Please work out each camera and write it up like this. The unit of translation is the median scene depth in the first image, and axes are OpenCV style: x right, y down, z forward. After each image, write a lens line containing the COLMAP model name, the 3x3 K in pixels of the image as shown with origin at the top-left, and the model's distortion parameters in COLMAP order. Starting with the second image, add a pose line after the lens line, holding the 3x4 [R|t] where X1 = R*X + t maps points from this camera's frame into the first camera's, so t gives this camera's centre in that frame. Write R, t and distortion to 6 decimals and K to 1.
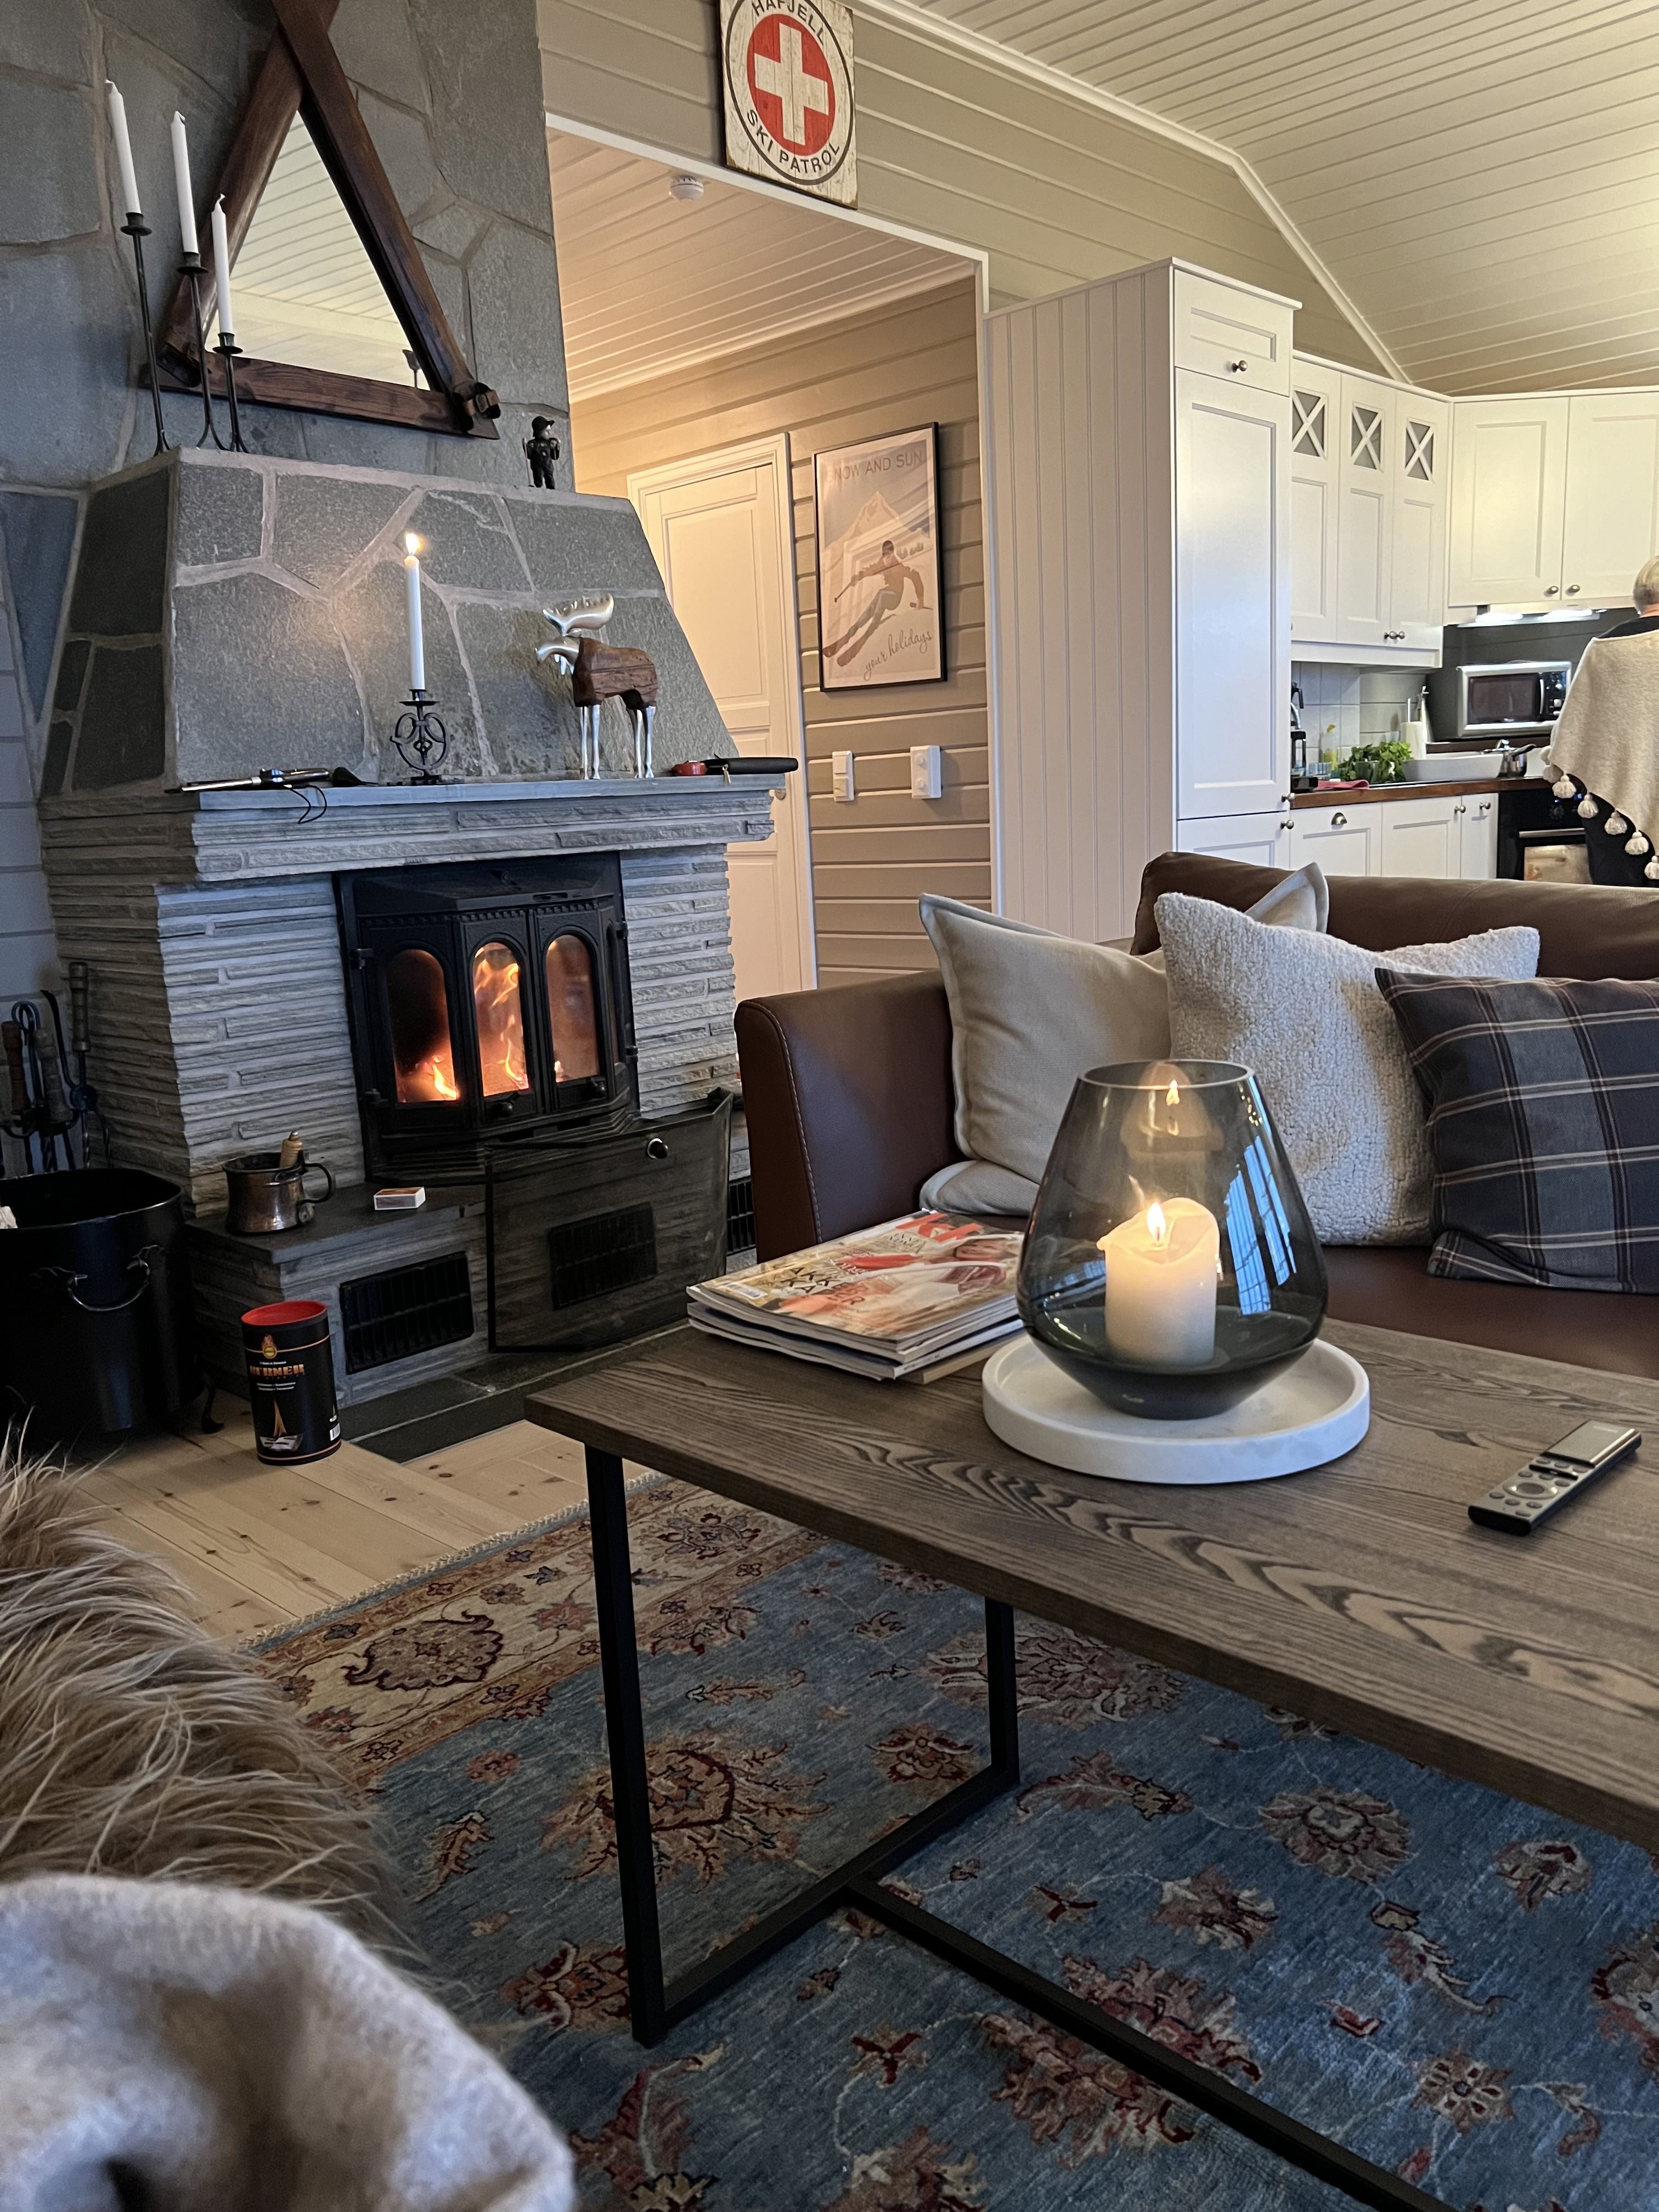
lens RADIAL K [[1674.6, 0, 829.5], [0, 1674.6, 1106.0], [0, 0, 1]] dist [0.002594, 0.000275]
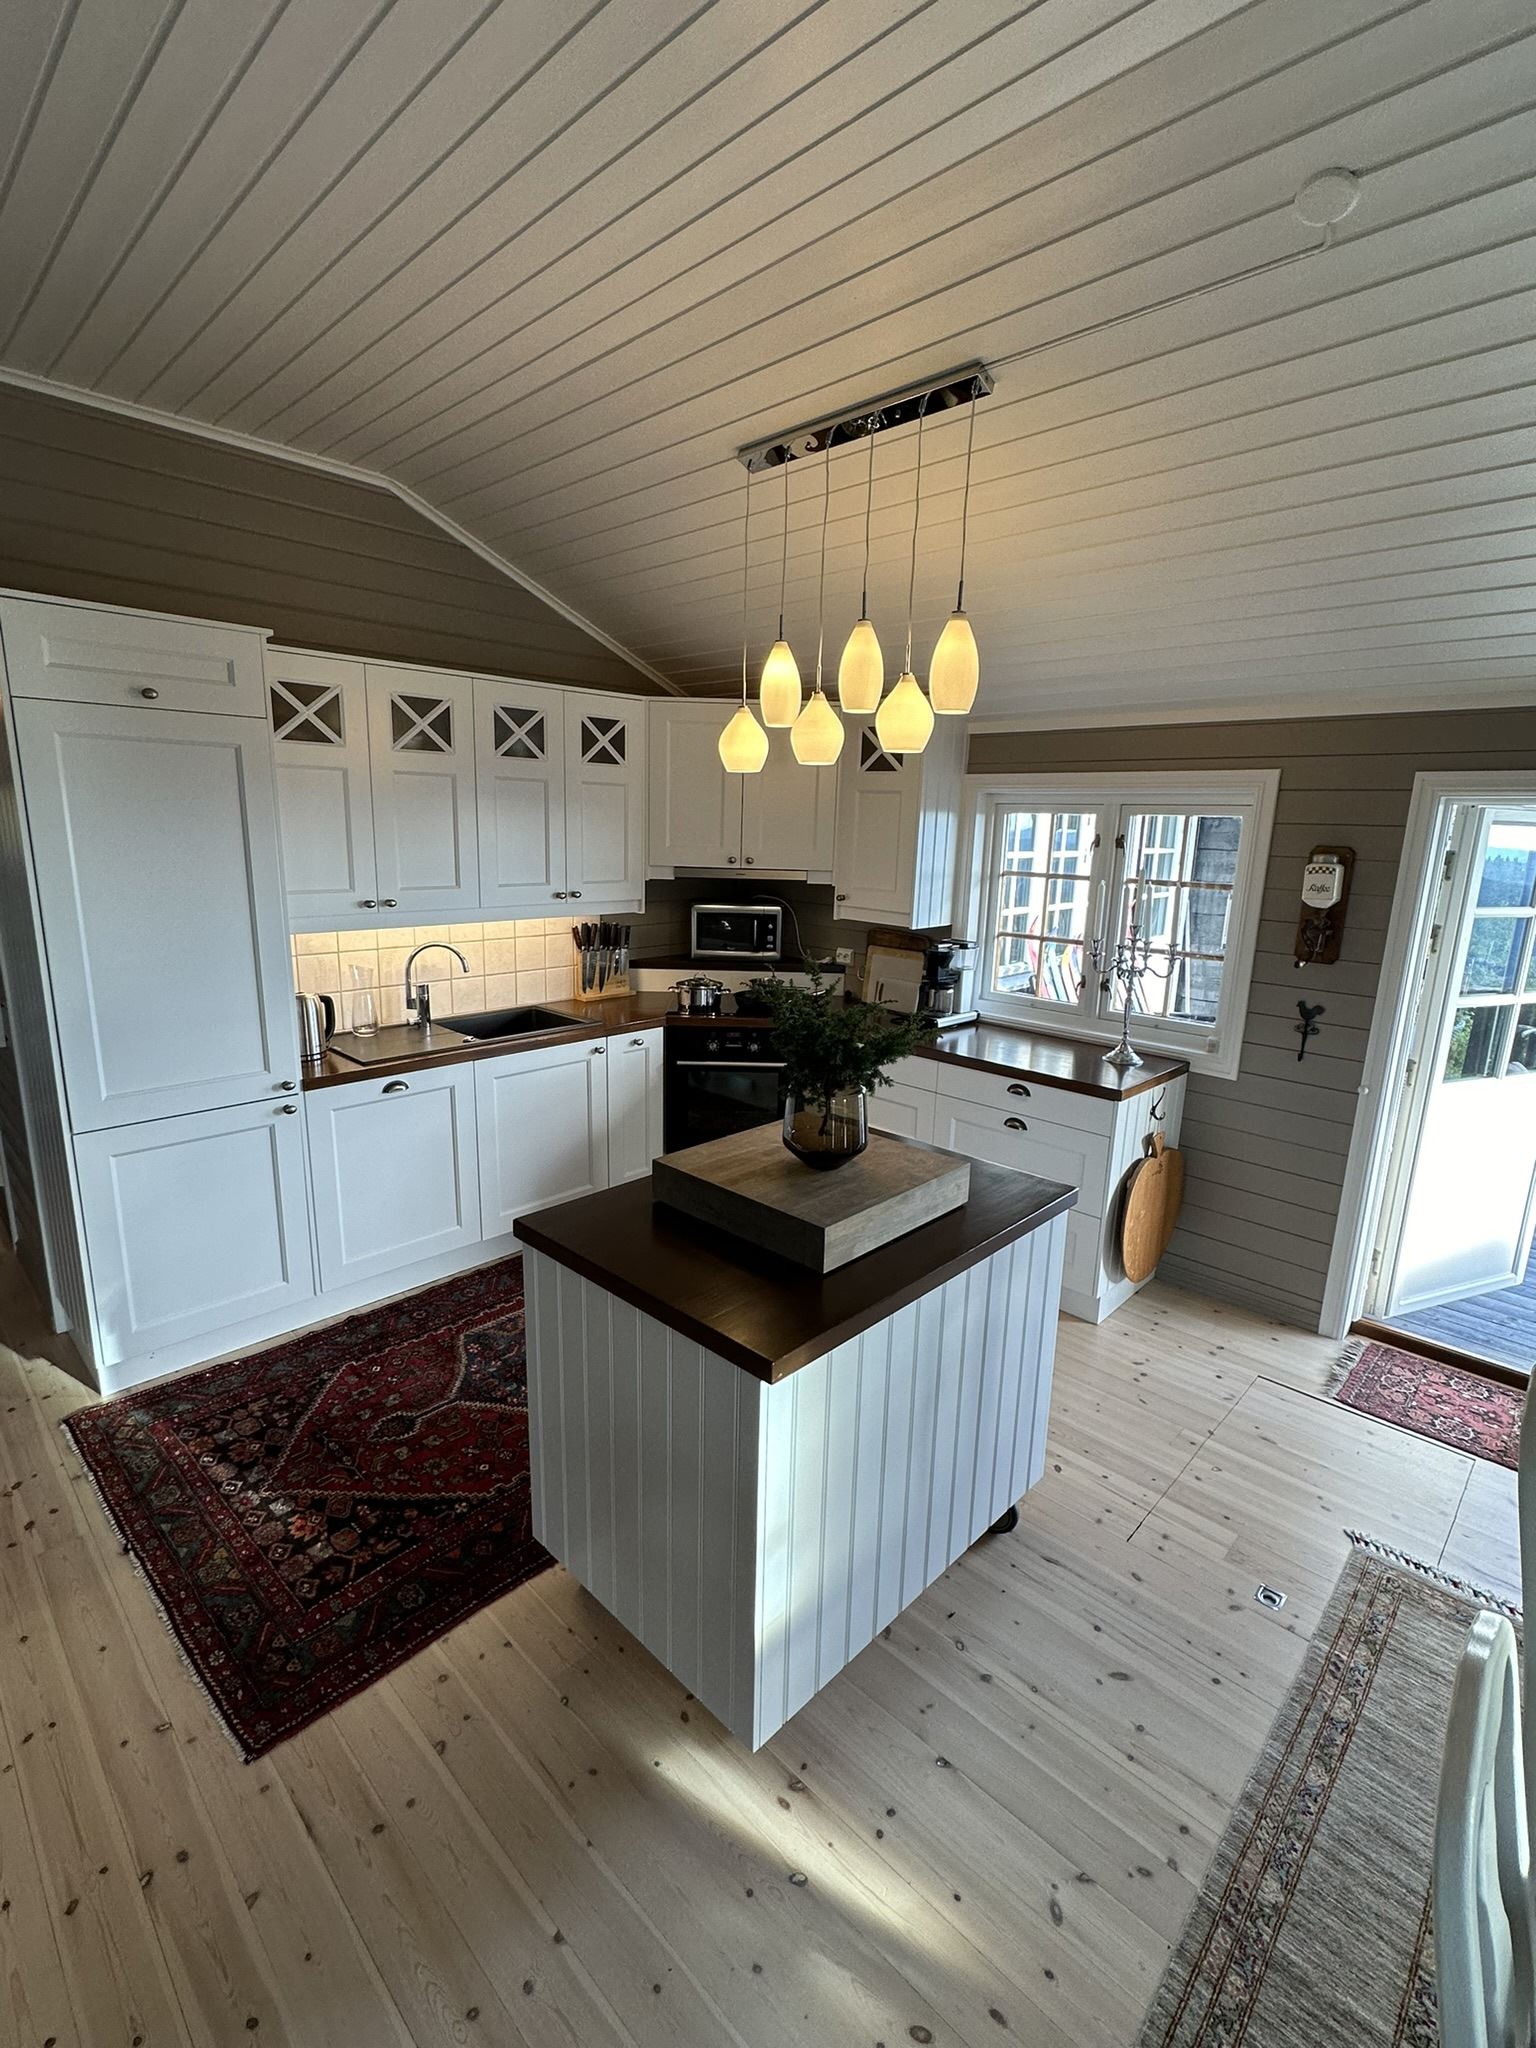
lens RADIAL K [[934.5, 0, 768.0], [0, 934.5, 1024.0], [0, 0, 1]] dist [-0.001797, -0.000071]
pose [[0.997179, 0.074667, 0.007721, 0.478668], [-0.074888, 0.996609, 0.034098, -0.222133], [-0.005149, -0.034580, 0.999389, 0.328991]]
